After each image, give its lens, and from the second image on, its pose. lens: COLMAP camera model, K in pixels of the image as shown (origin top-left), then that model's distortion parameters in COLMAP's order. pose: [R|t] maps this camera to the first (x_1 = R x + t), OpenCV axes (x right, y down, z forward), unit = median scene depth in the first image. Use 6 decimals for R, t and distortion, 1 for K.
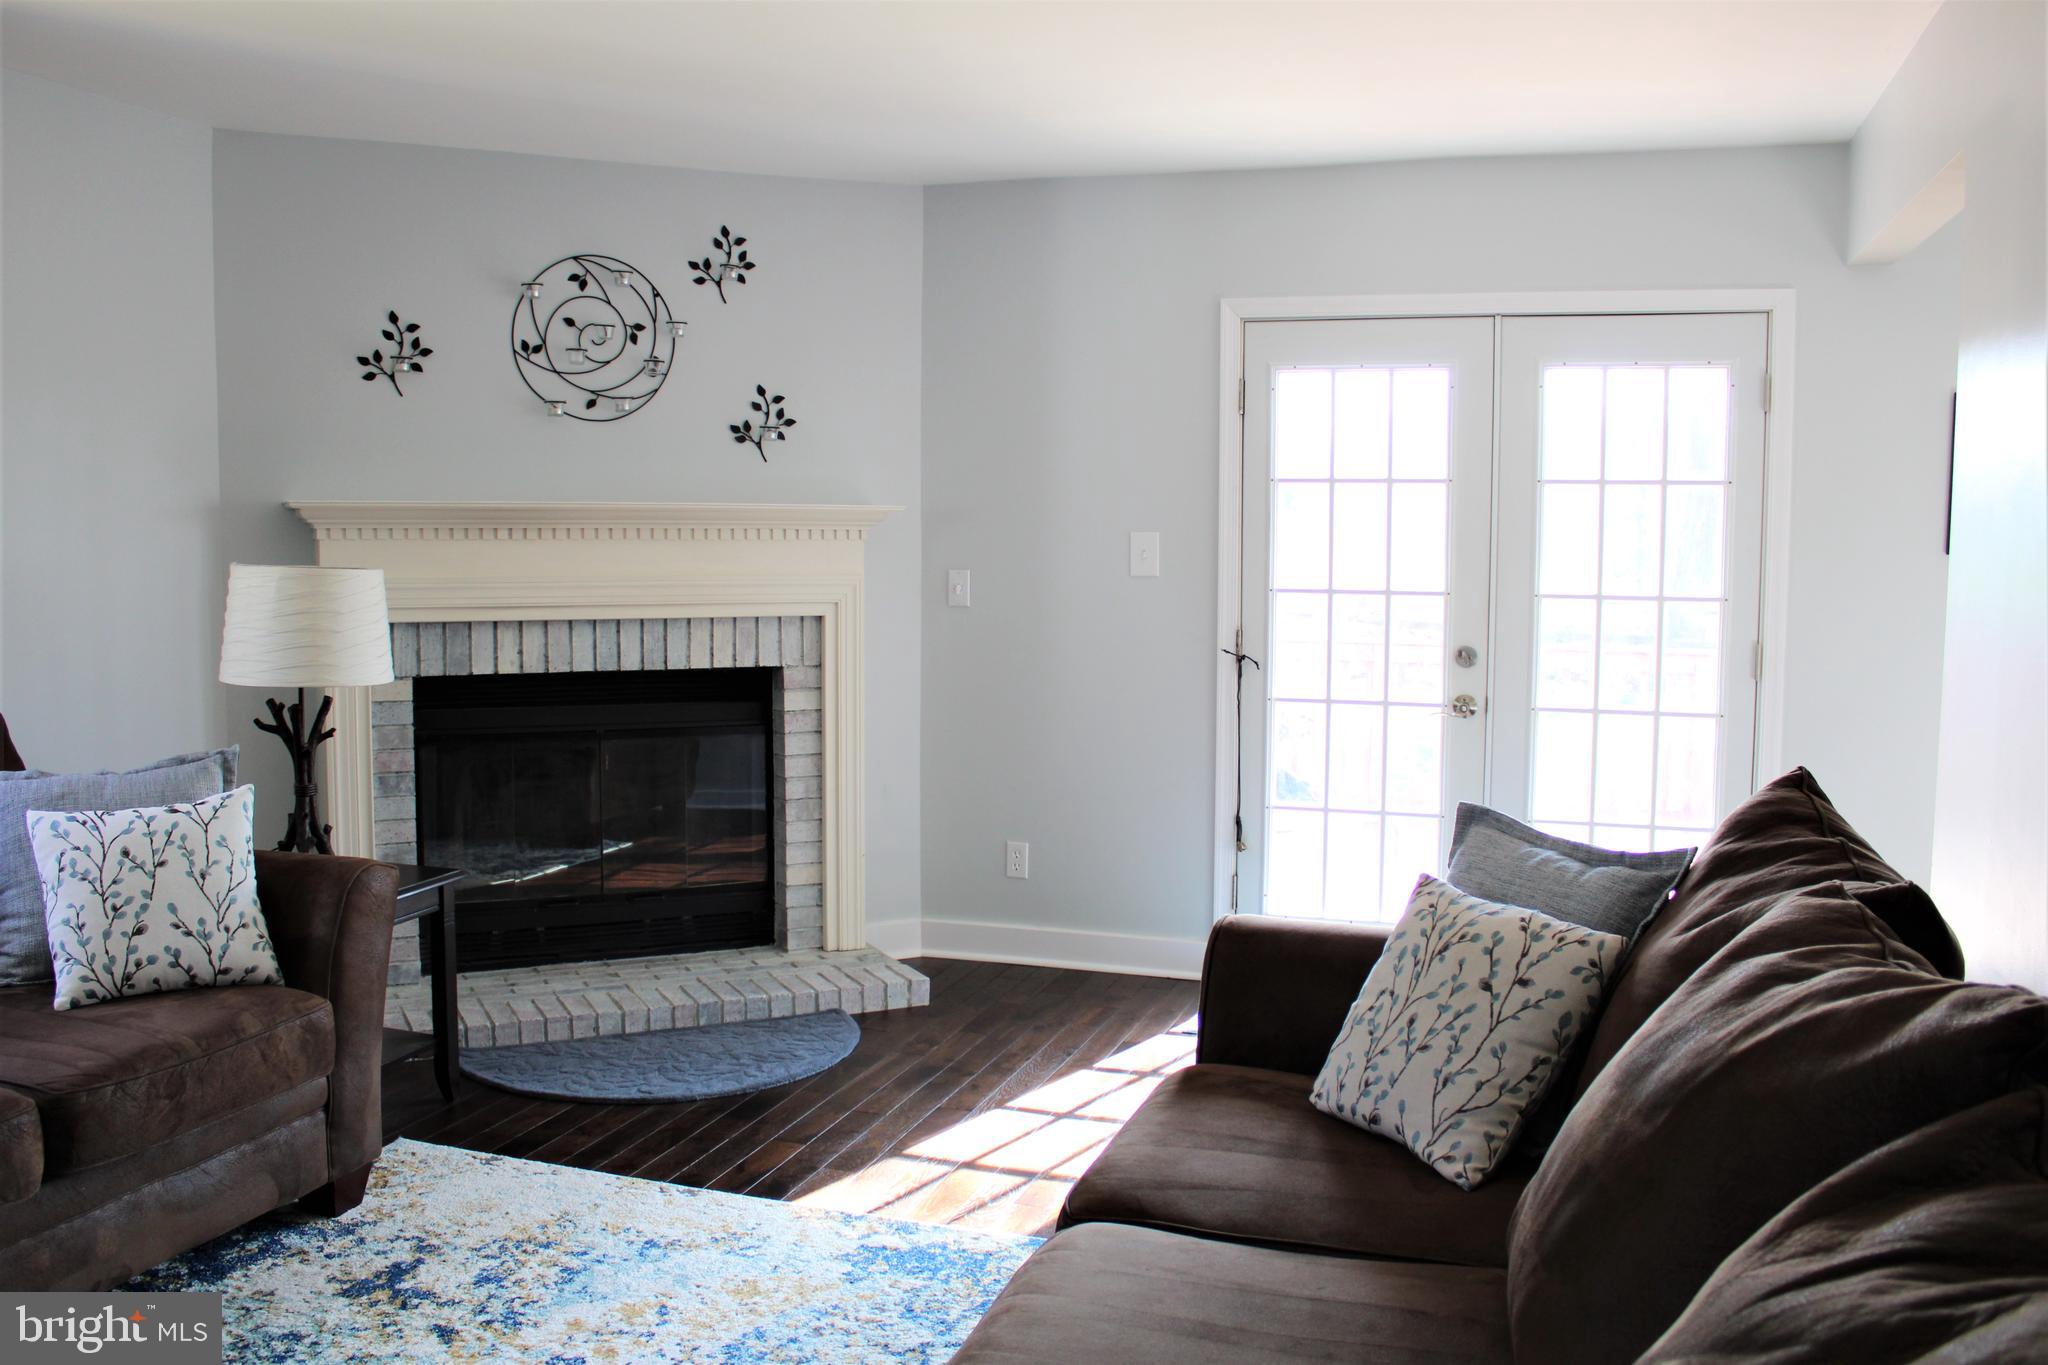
lens RADIAL K [[1757.2, 0, 1014.9], [0, 1757.2, 671.7], [0, 0, 1]] dist [-0.163004, 0.146104]
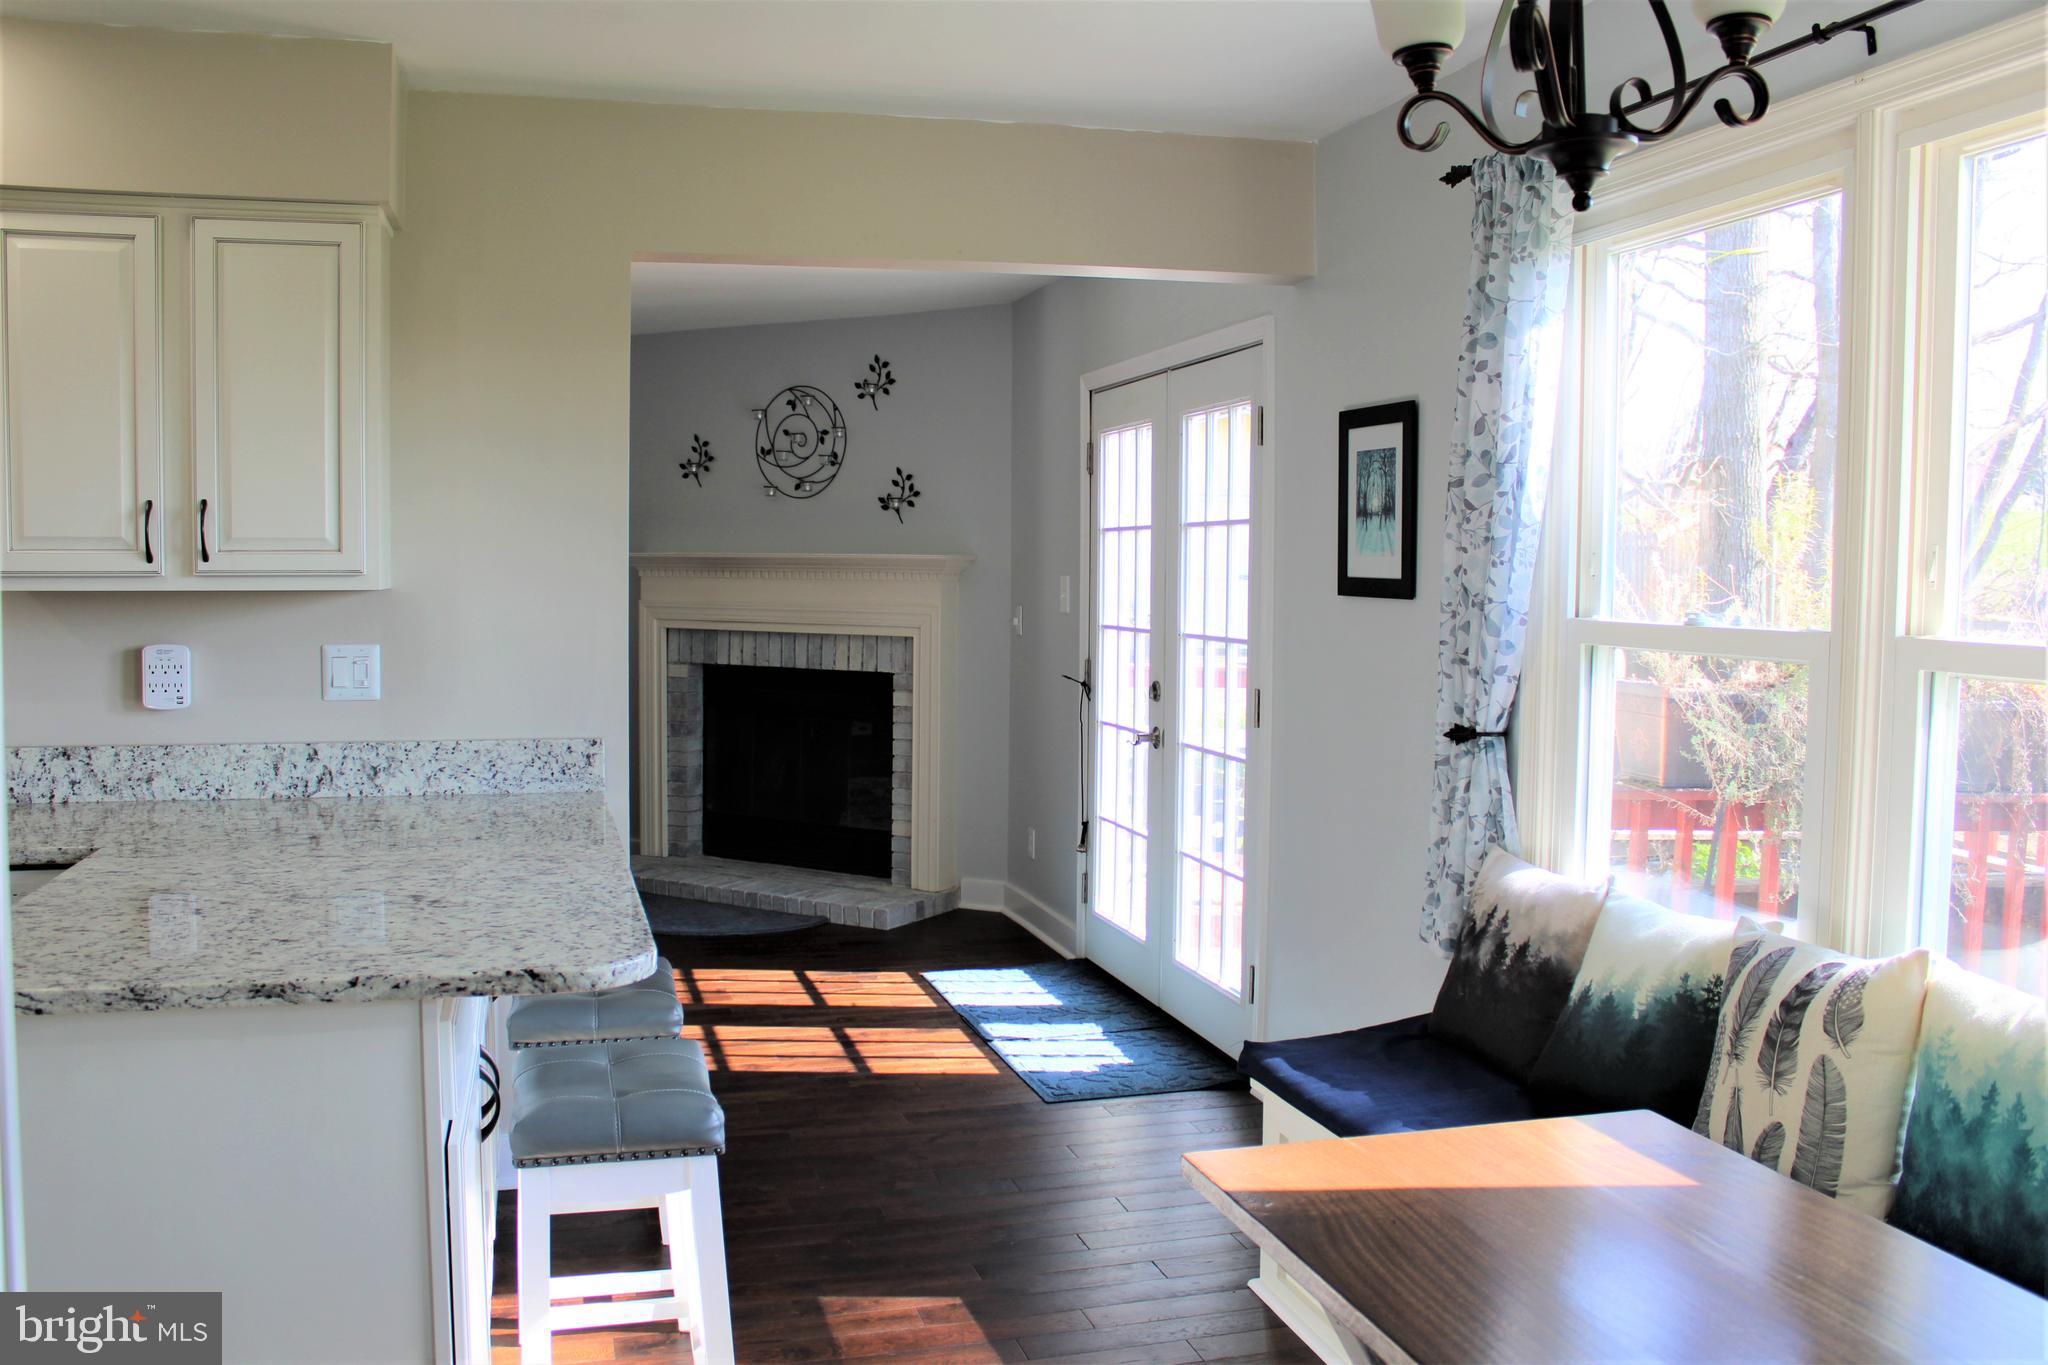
lens RADIAL K [[1757.2, 0, 1014.9], [0, 1757.2, 671.7], [0, 0, 1]] dist [-0.163004, 0.146104]
pose [[0.562073, 0.048308, -0.825675, 1.152800], [-0.074821, 0.997169, 0.007408, -0.023512], [0.823696, 0.057613, 0.564097, 0.338341]]
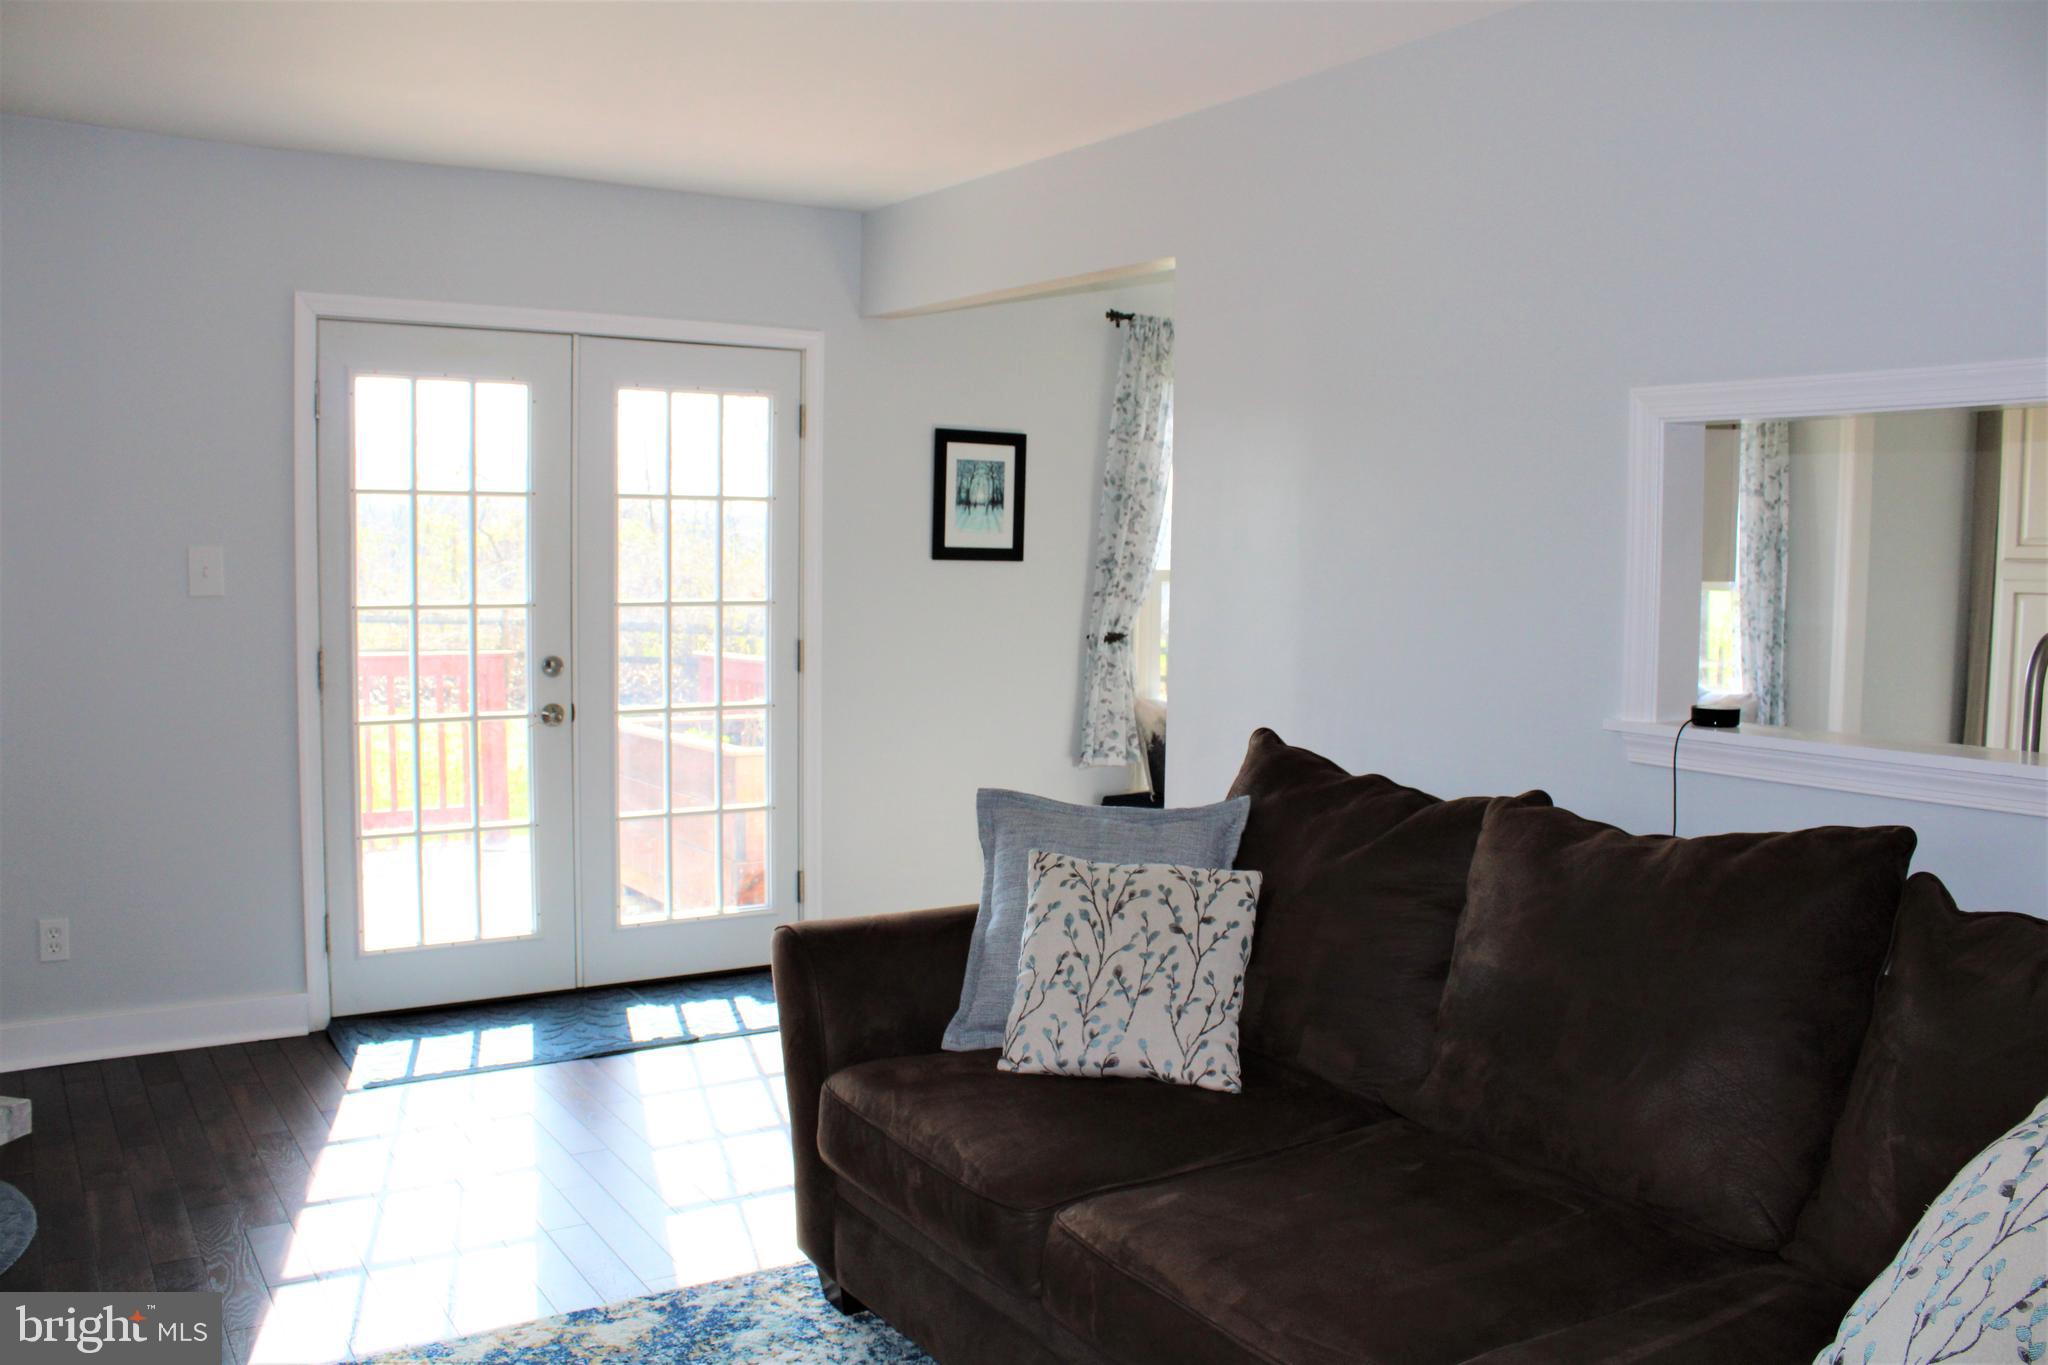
lens RADIAL K [[1707.1, 0, 1019.2], [0, 1707.1, 677.9], [0, 0, 1]] dist [-0.165561, 0.142762]
pose [[0.616758, -0.058633, 0.784966, -0.366535], [0.056081, 0.997961, 0.030479, -0.017871], [-0.785152, 0.025224, 0.618789, 0.181827]]
